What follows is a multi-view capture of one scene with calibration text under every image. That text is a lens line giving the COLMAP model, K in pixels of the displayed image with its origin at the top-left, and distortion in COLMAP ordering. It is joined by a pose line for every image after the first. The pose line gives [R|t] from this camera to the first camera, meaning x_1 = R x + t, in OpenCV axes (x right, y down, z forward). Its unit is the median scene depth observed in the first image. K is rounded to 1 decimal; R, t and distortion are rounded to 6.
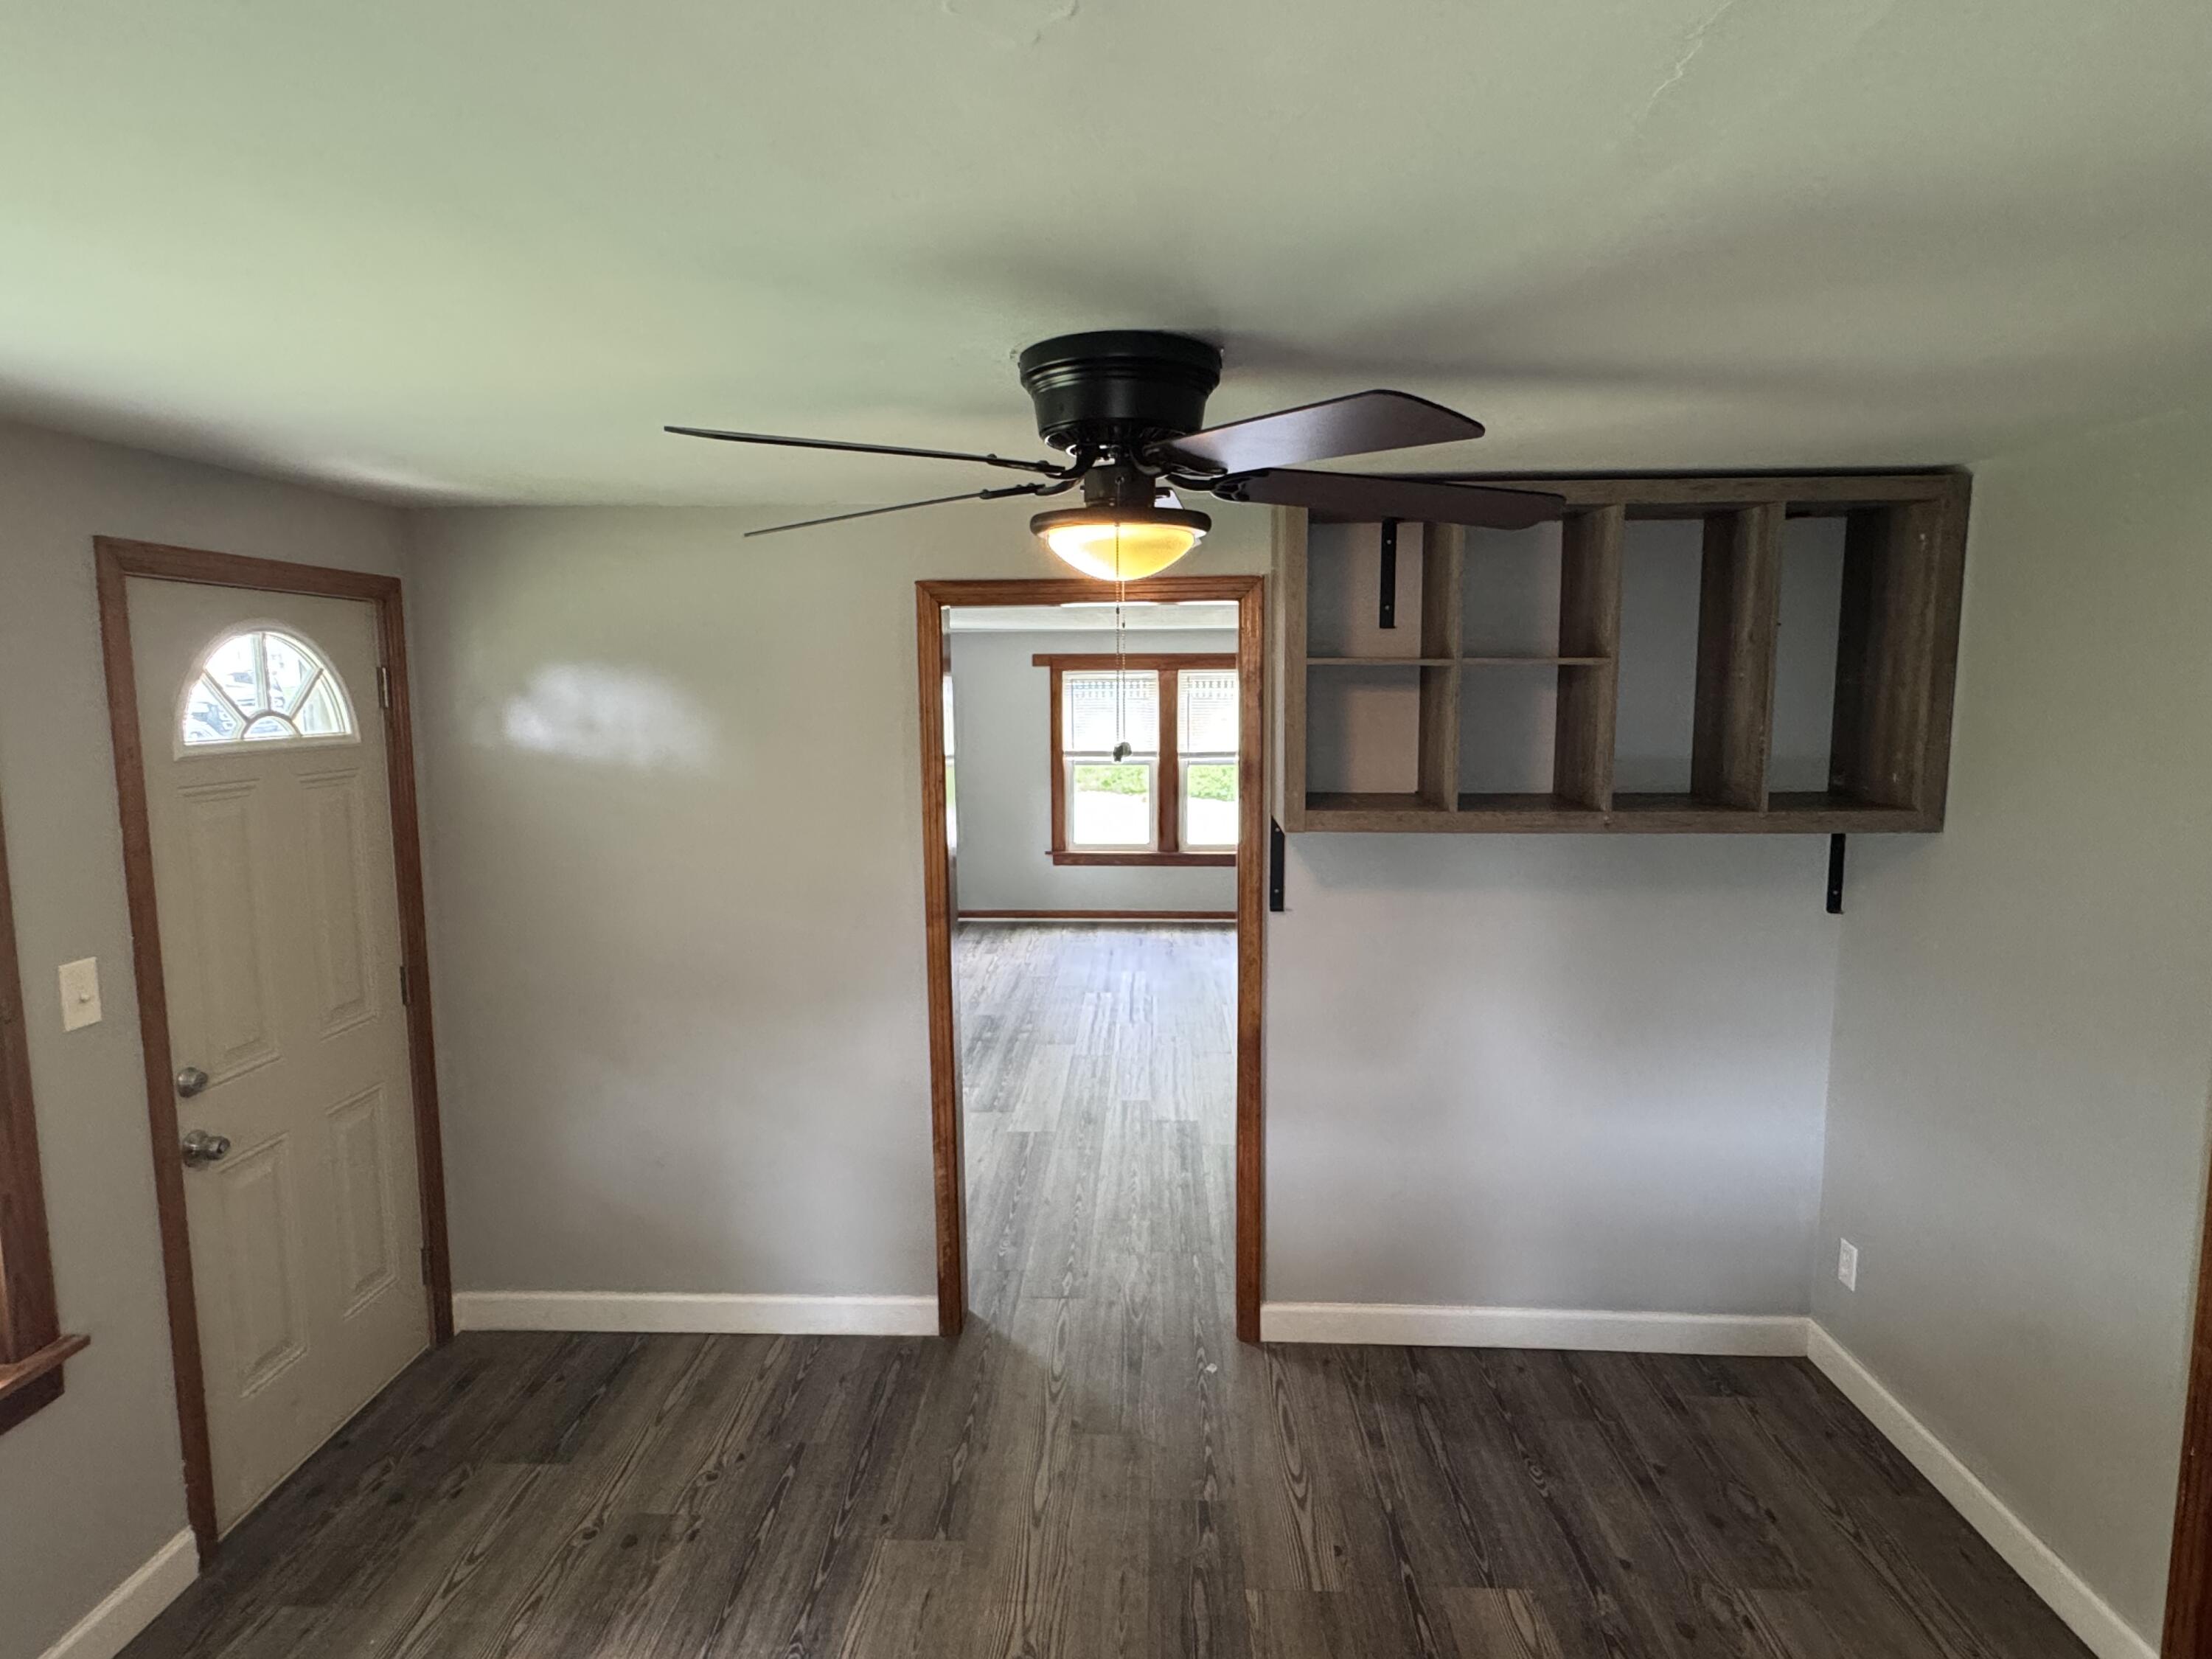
lens RADIAL K [[1255.0, 0, 1097.9], [0, 1255.0, 828.7], [0, 0, 1]] dist [-0.002594, 0.001484]
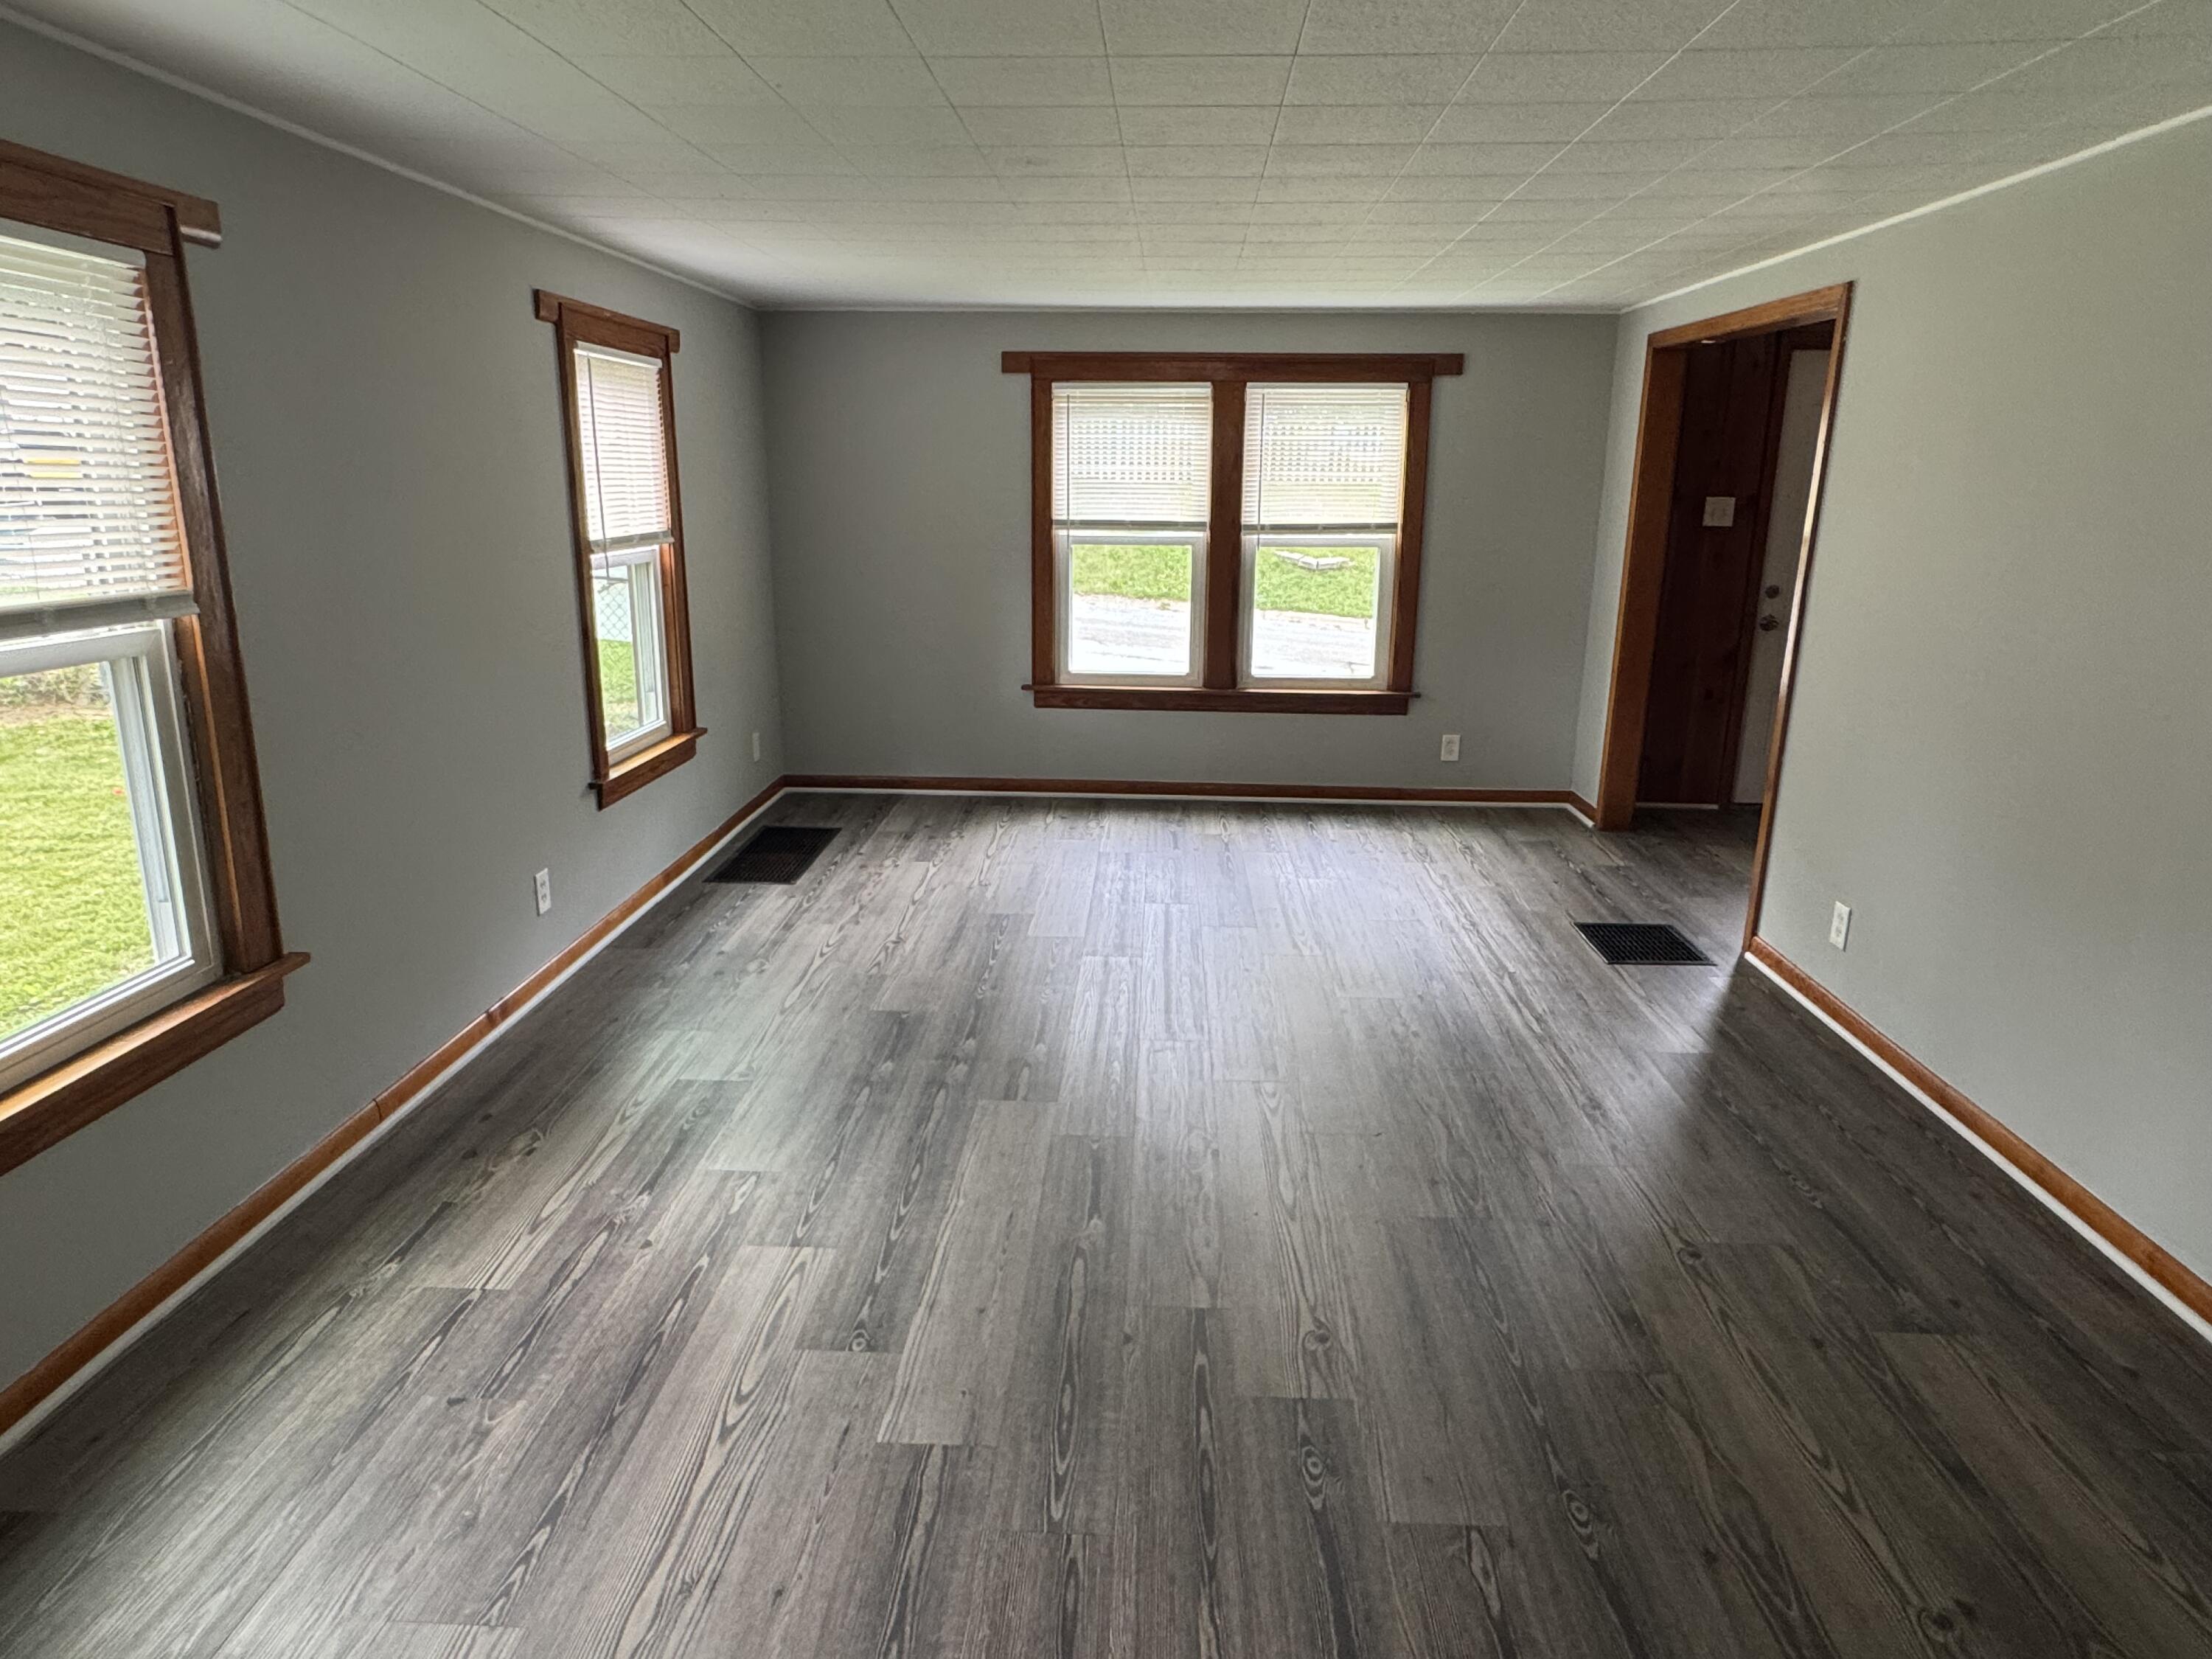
lens RADIAL K [[1350.1, 0, 1101.5], [0, 1350.1, 837.1], [0, 0, 1]] dist [-0.007881, 0.003572]
pose [[0.999892, 0.014664, 0.000915, -0.002226], [-0.014641, 0.989244, 0.145539, -0.005133], [0.001229, -0.145537, 0.989352, 0.337194]]
